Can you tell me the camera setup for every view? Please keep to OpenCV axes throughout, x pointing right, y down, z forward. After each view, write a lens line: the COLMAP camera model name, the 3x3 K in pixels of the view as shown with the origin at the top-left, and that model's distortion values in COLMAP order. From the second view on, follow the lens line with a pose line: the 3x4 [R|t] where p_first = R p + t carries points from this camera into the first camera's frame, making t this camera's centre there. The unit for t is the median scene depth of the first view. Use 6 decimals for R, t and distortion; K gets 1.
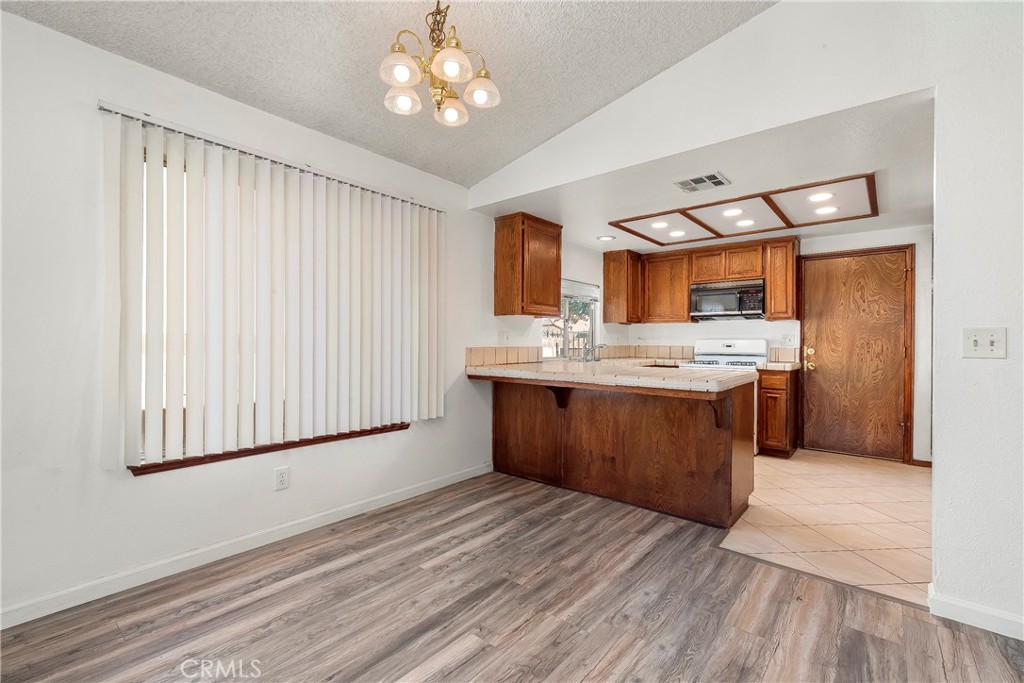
lens RADIAL K [[445.6, 0, 530.1], [0, 445.6, 341.5], [0, 0, 1]] dist [0.009074, -0.001752]
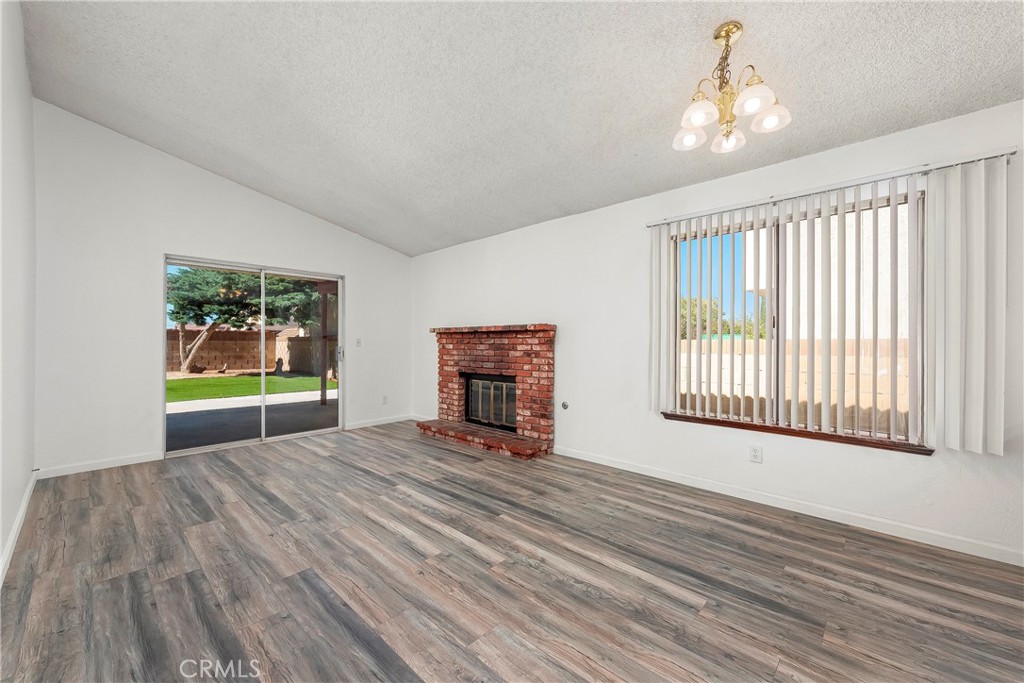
lens RADIAL K [[399.6, 0, 502.8], [0, 399.6, 353.9], [0, 0, 1]] dist [0.003821, 0.000544]
pose [[-0.086968, 0.023157, -0.995942, 0.354983], [-0.000874, 0.999728, 0.023321, -0.002041], [0.996211, 0.002898, -0.086924, 0.215499]]
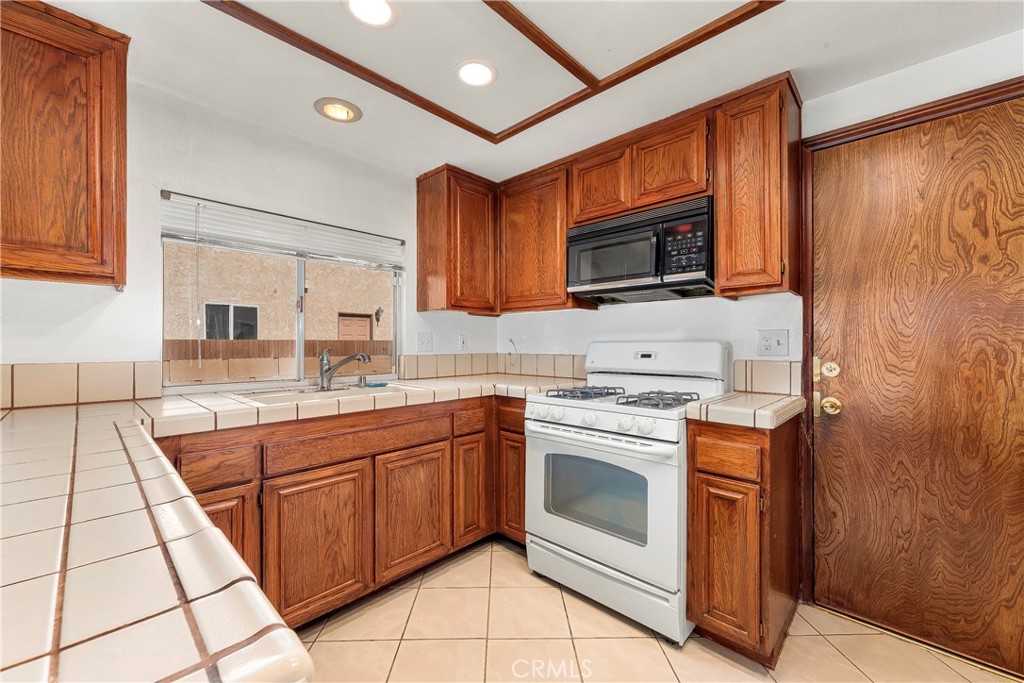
lens RADIAL K [[399.6, 0, 535.6], [0, 399.6, 341.8], [0, 0, 1]] dist [0.003821, 0.000544]
pose [[0.997513, -0.005845, -0.070242, 0.408894], [0.005430, 0.999967, -0.006097, -0.003107], [0.070275, 0.005700, 0.997511, 0.654082]]
